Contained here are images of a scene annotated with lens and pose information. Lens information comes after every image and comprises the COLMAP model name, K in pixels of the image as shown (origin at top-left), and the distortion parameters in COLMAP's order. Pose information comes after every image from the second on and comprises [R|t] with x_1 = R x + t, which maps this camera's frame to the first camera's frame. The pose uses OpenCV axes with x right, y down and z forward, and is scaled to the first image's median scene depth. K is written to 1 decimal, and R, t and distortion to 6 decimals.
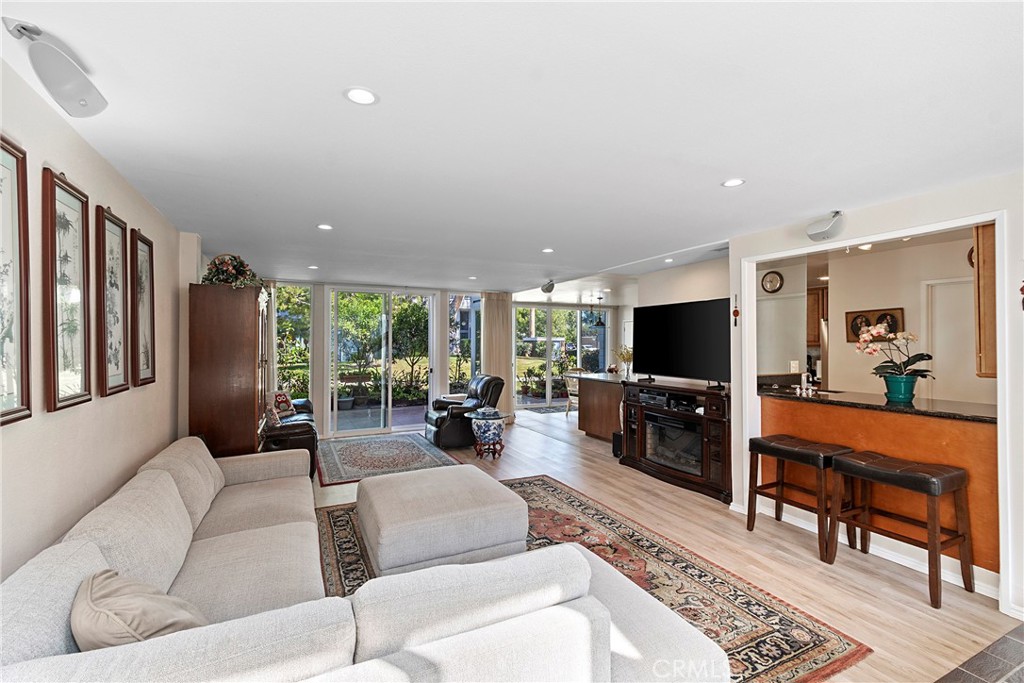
lens RADIAL K [[450.3, 0, 512.2], [0, 450.3, 342.4], [0, 0, 1]] dist [-0.001087, -0.002091]
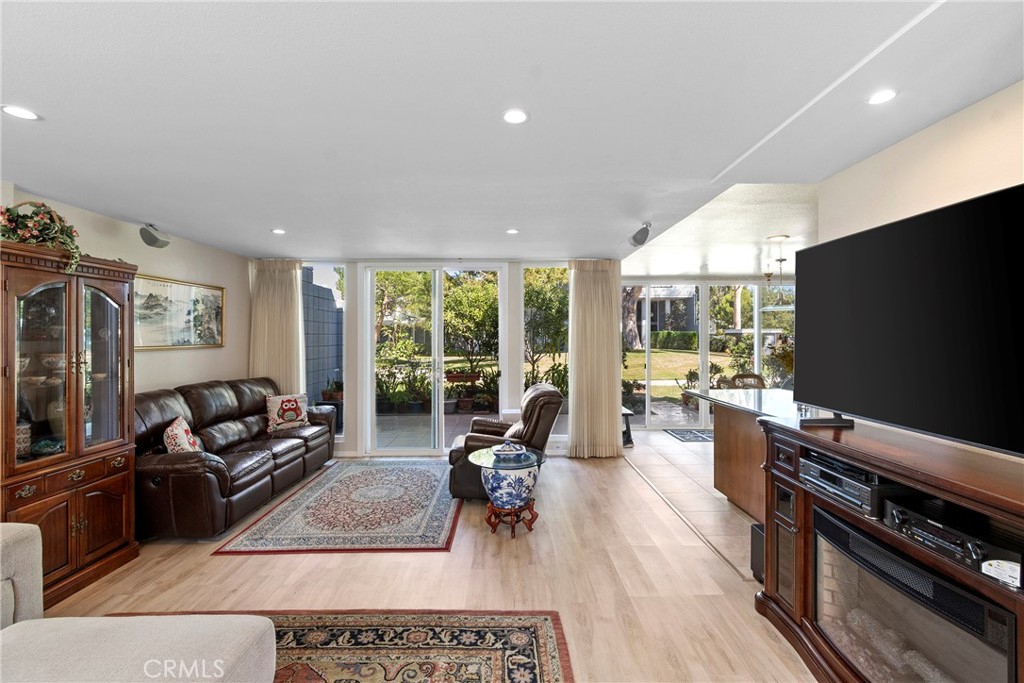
lens RADIAL K [[450.3, 0, 512.7], [0, 450.3, 337.9], [0, 0, 1]] dist [-0.001087, -0.002091]
pose [[0.903108, -0.001096, -0.429413, 0.199762], [0.003080, 0.999988, 0.003924, 0.003033], [0.429403, -0.004867, 0.903100, 0.471892]]
